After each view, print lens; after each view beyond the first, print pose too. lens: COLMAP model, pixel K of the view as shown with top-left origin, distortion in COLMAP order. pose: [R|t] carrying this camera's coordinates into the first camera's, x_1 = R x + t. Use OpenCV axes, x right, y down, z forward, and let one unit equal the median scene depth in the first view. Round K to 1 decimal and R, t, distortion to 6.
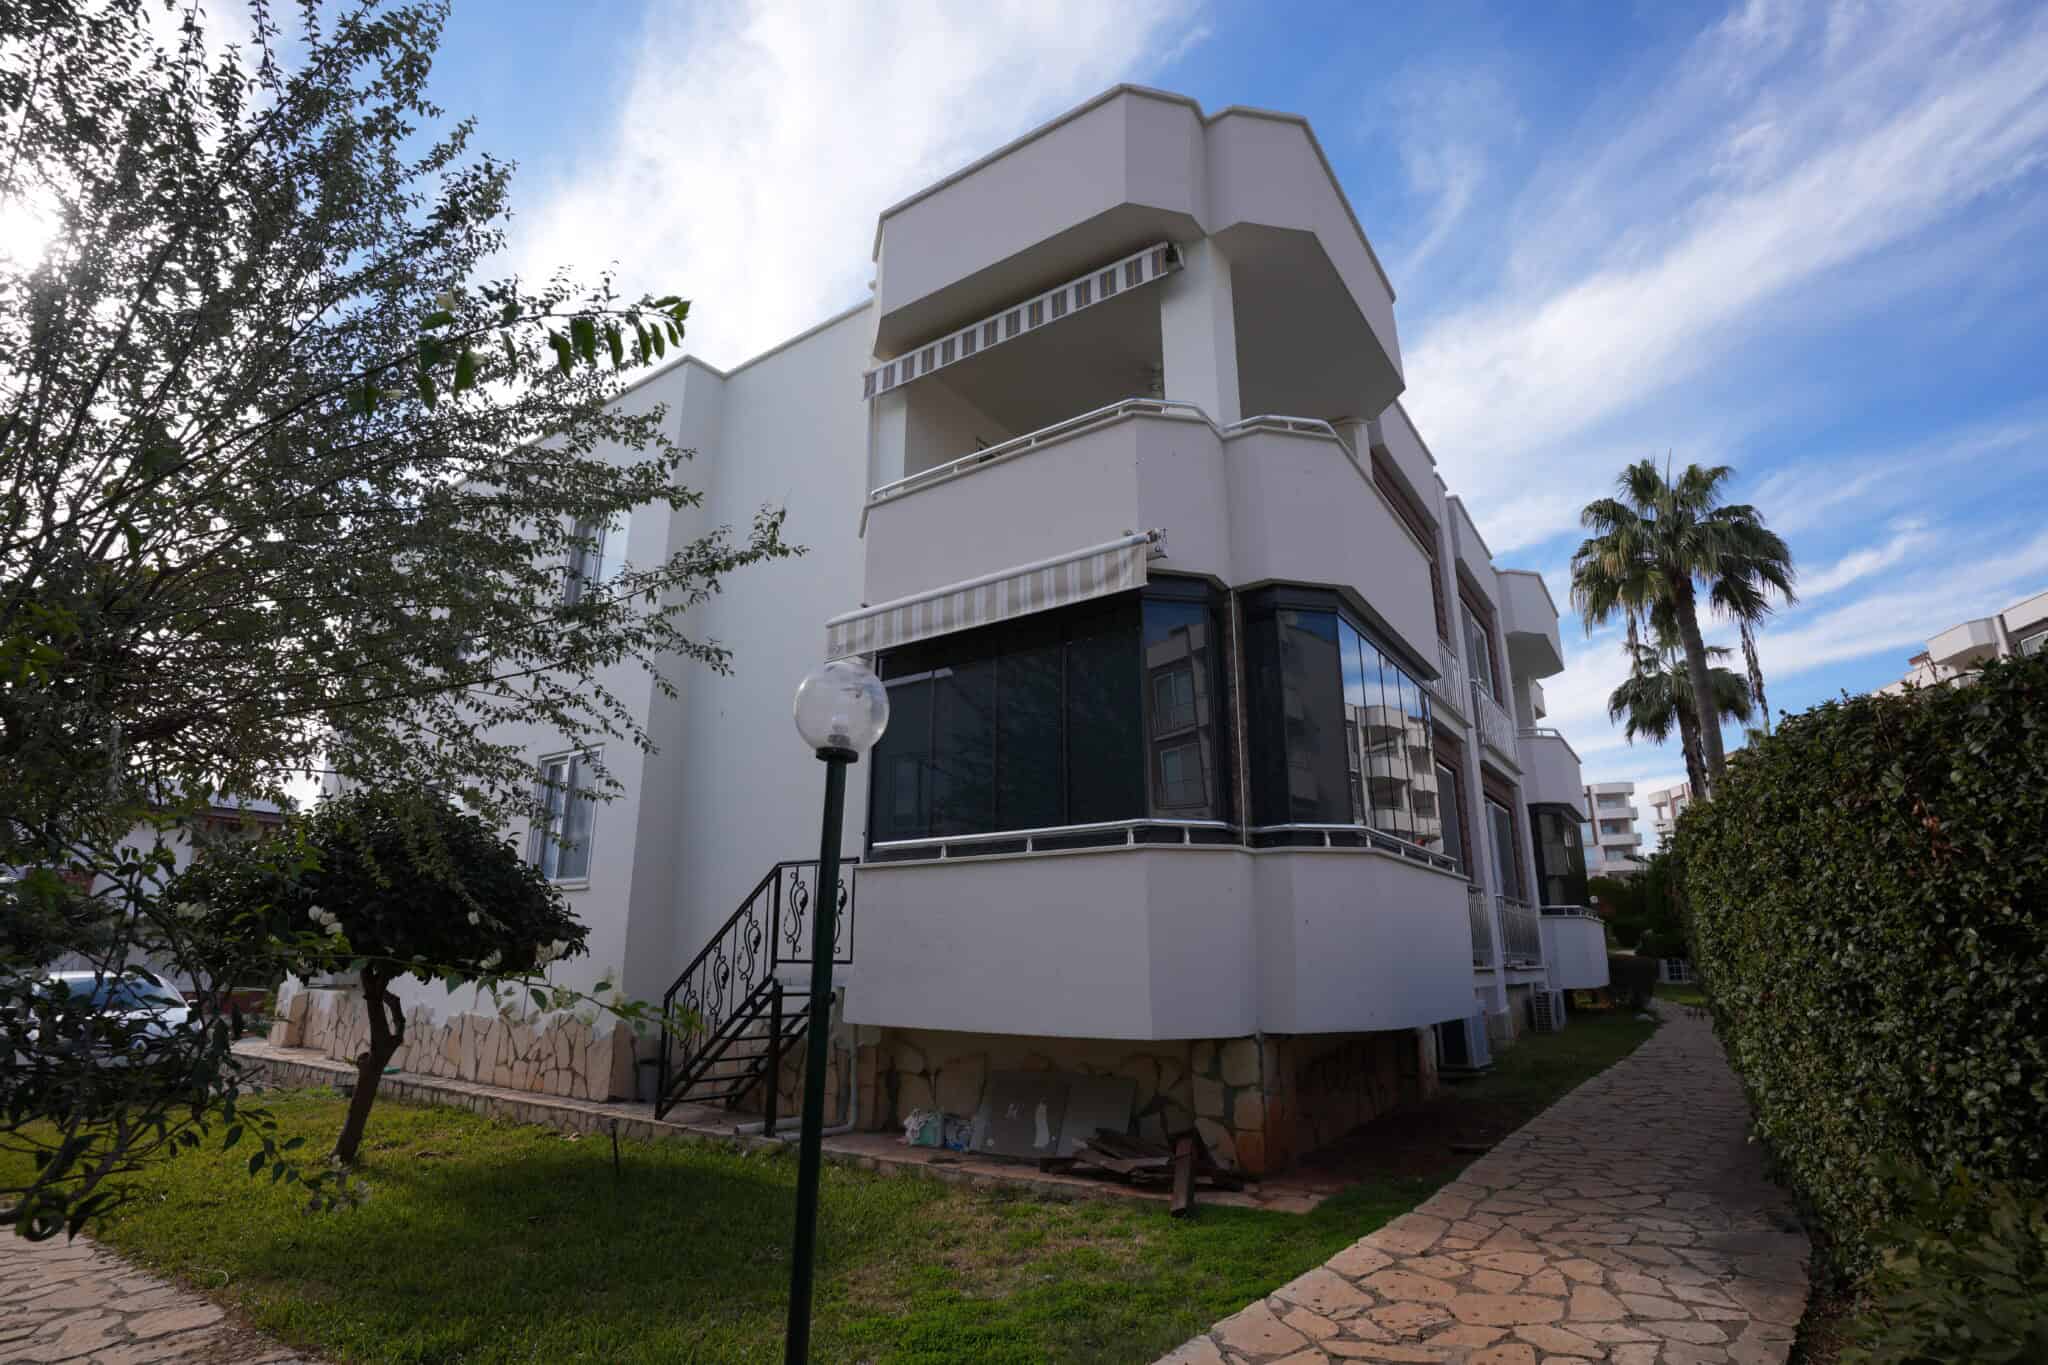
lens RADIAL K [[1001.4, 0, 1024.8], [0, 1001.4, 677.9], [0, 0, 1]] dist [-0.077586, 0.036210]
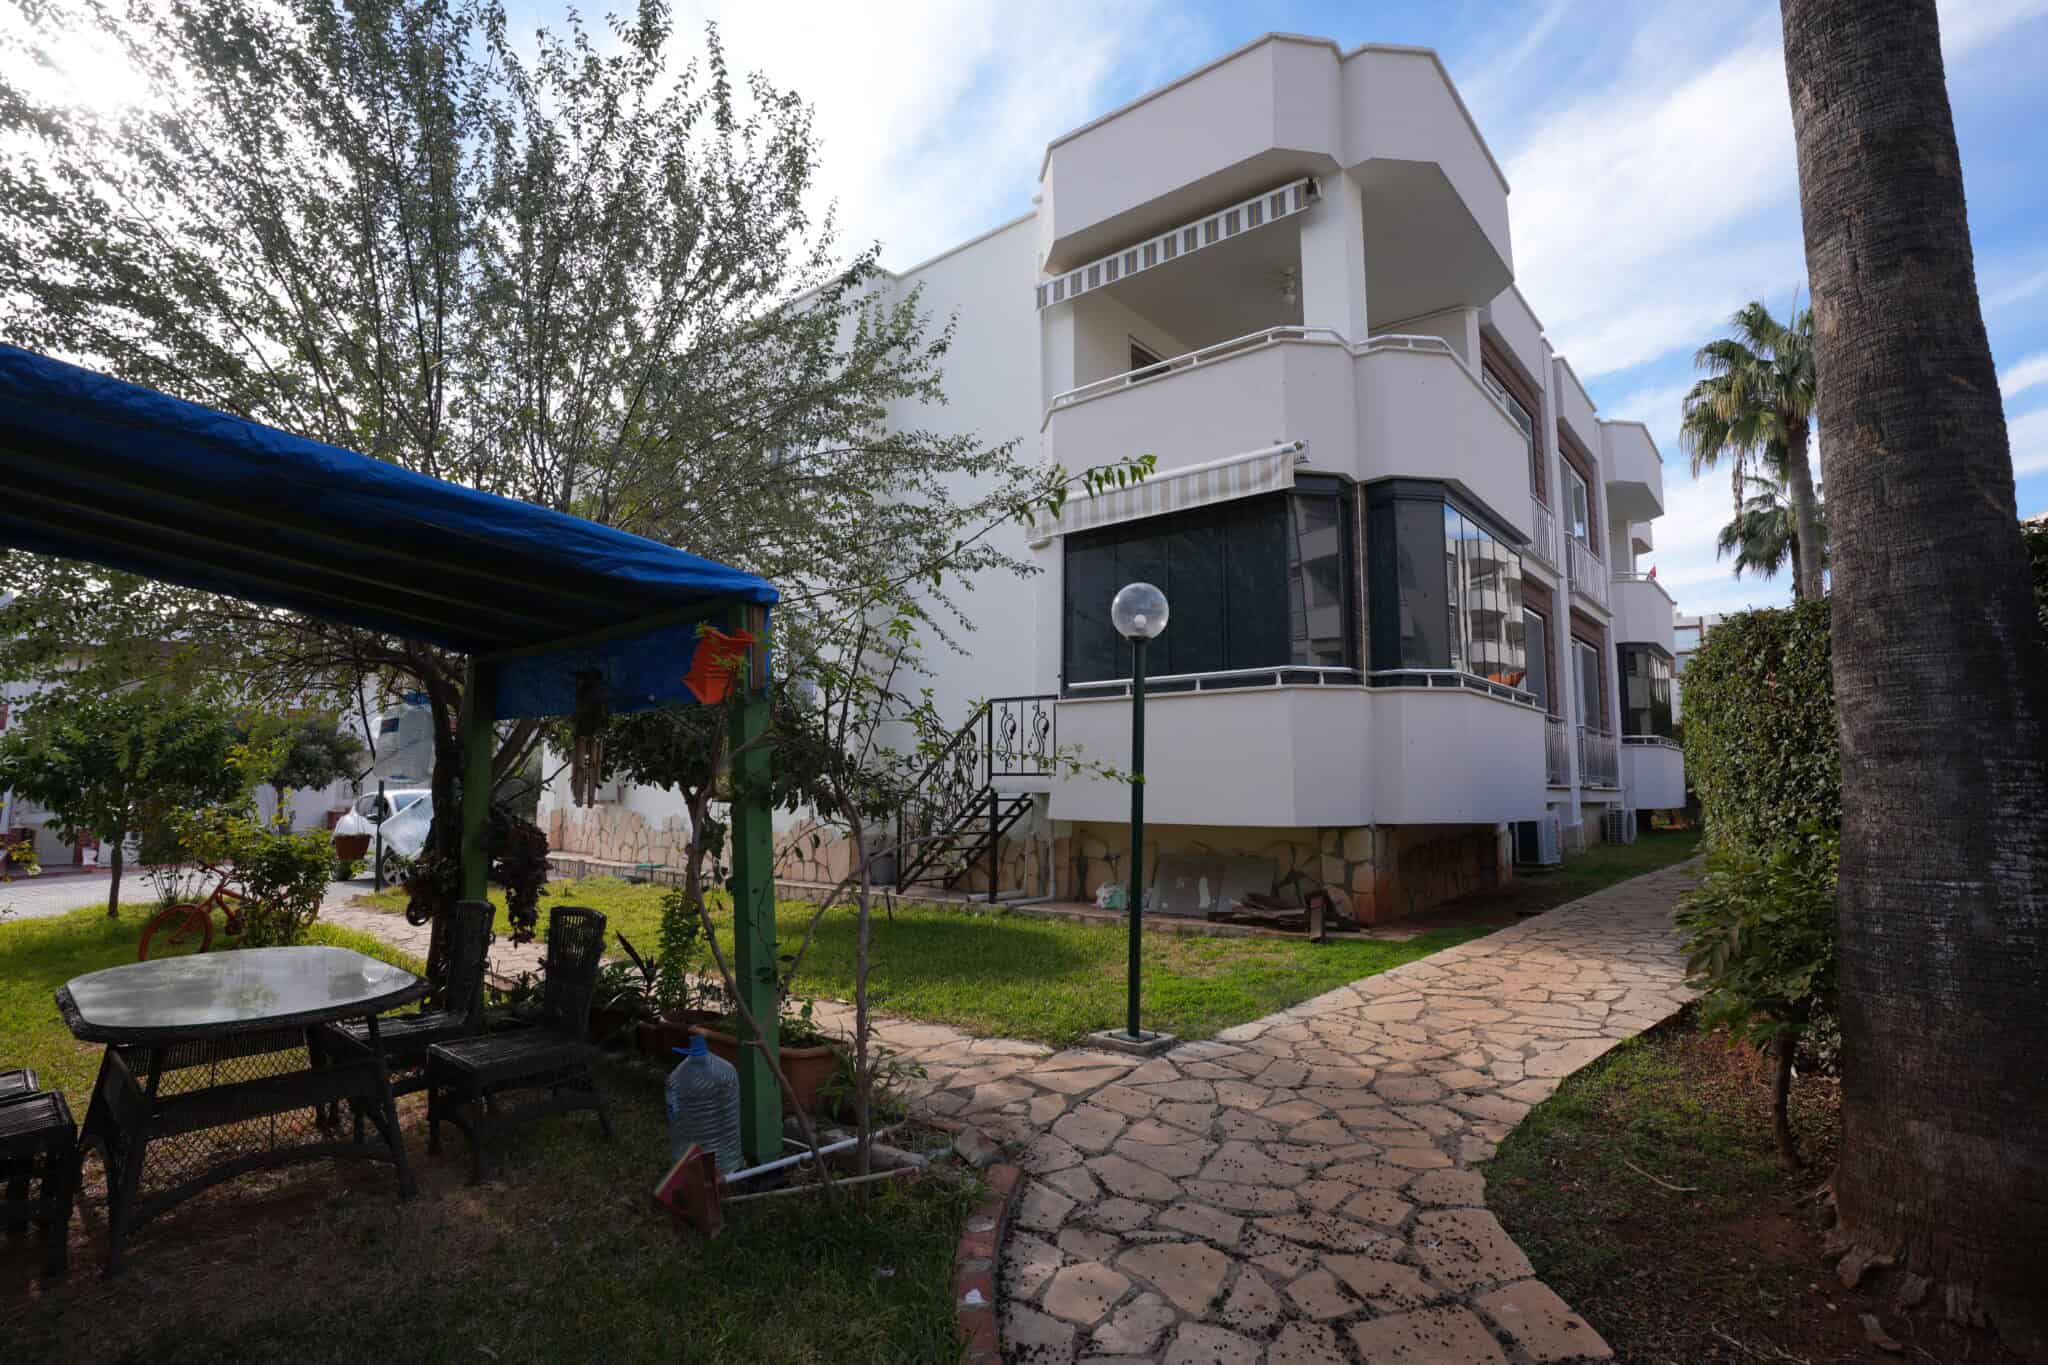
lens RADIAL K [[1016.1, 0, 1016.8], [0, 1016.1, 672.4], [0, 0, 1]] dist [-0.083193, 0.043392]
pose [[0.995749, -0.006169, -0.091901, -0.095753], [0.020897, 0.986867, 0.160177, -0.059299], [0.089706, -0.161417, 0.982801, -0.285743]]
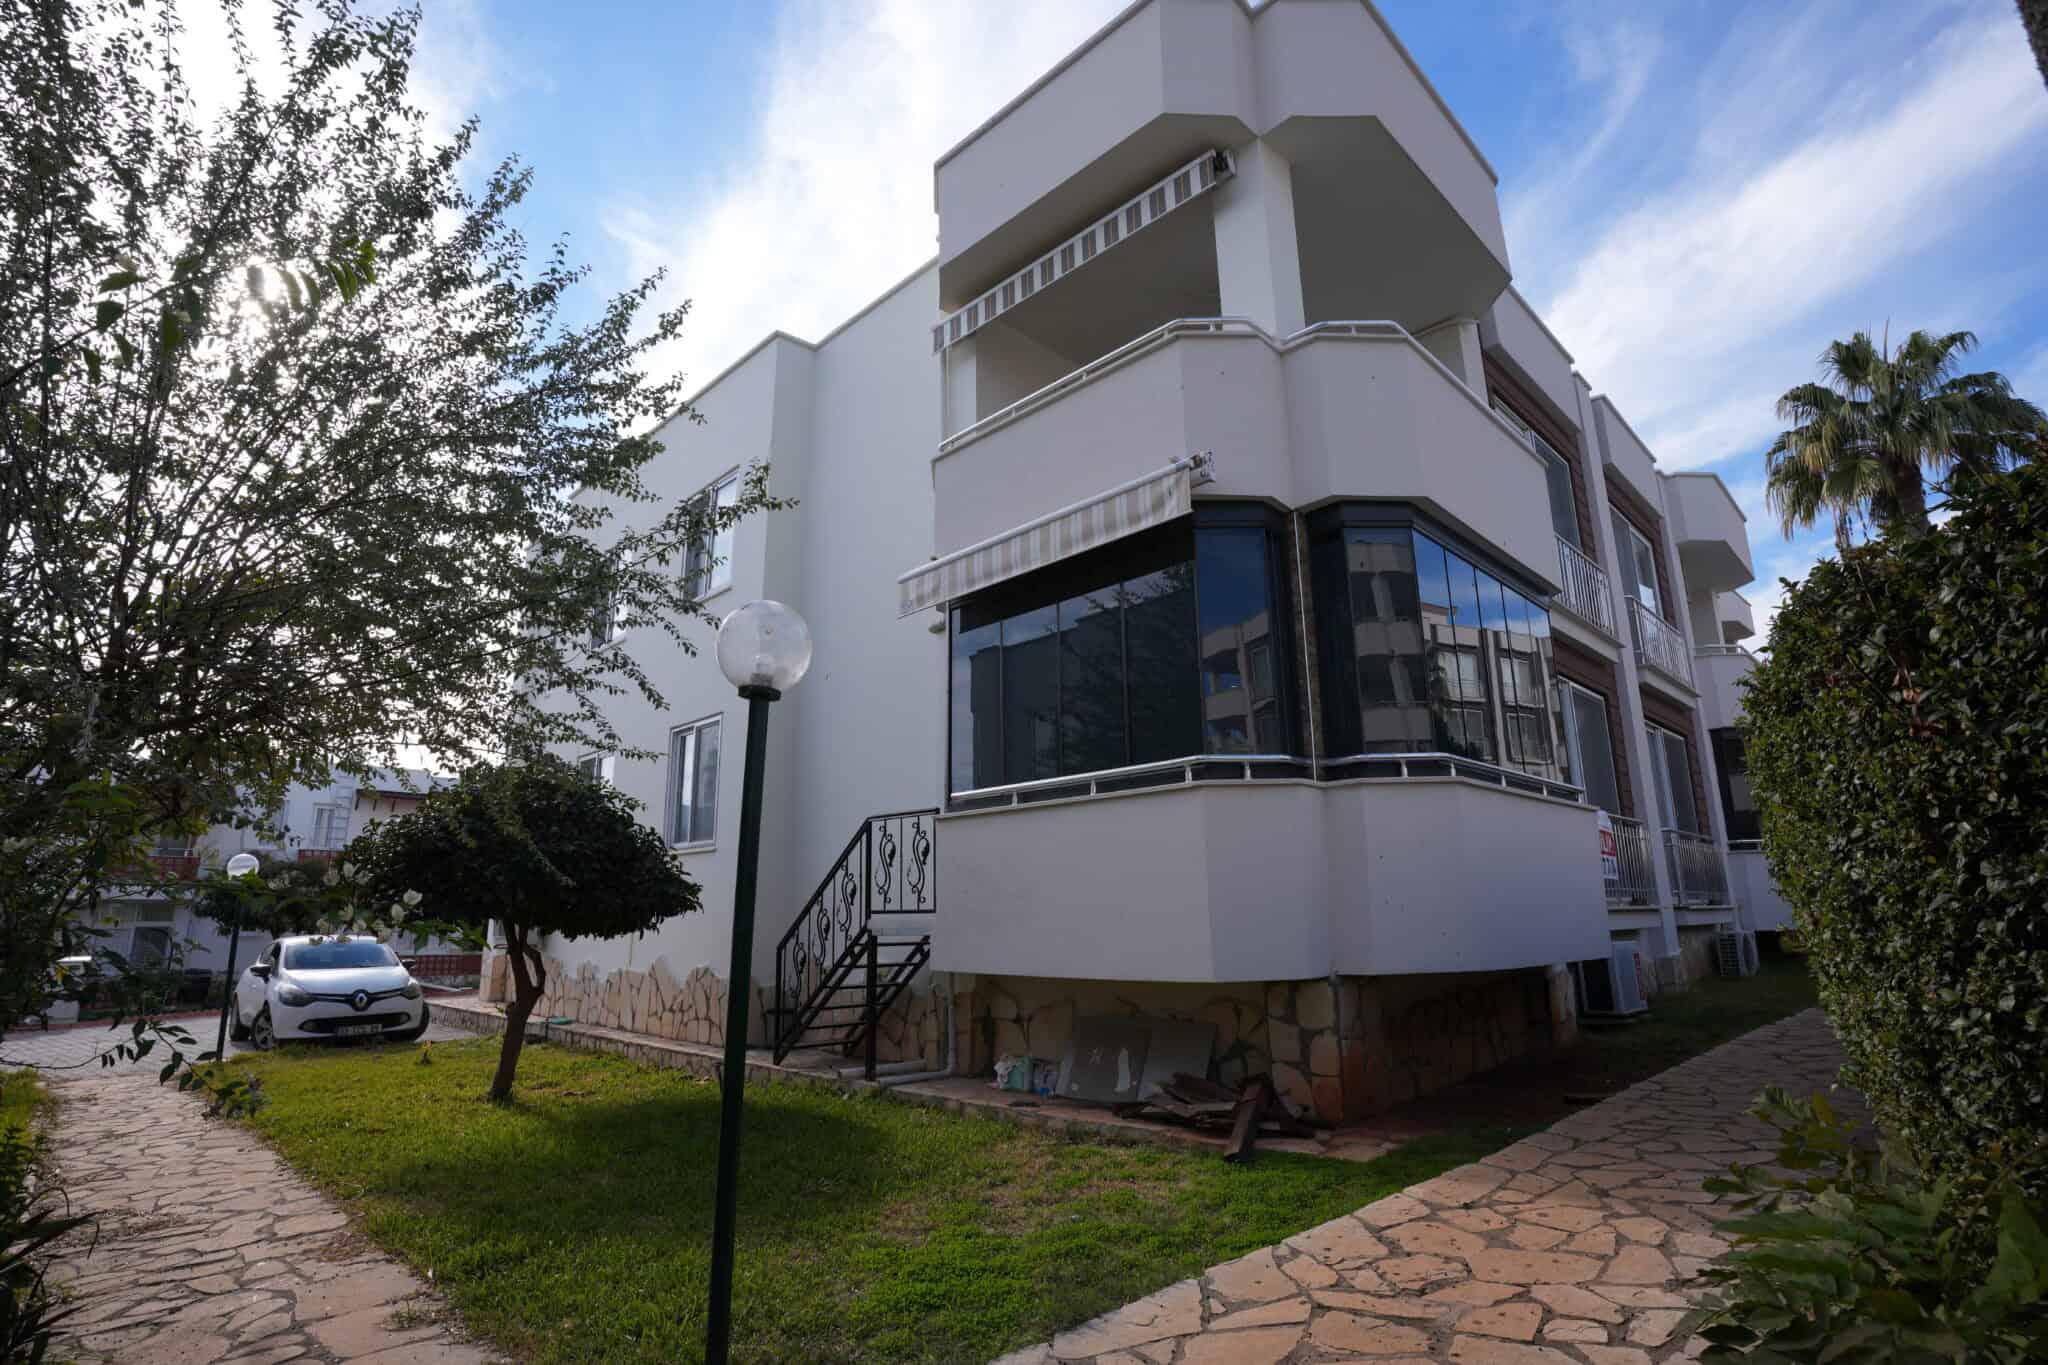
lens RADIAL K [[1003.2, 0, 1031.8], [0, 1003.2, 677.4], [0, 0, 1]] dist [-0.079149, 0.040309]
pose [[0.984003, -0.056764, -0.168869, 0.102980], [0.063613, 0.997346, 0.035421, 0.017637], [0.166410, -0.045597, 0.985002, 0.022182]]
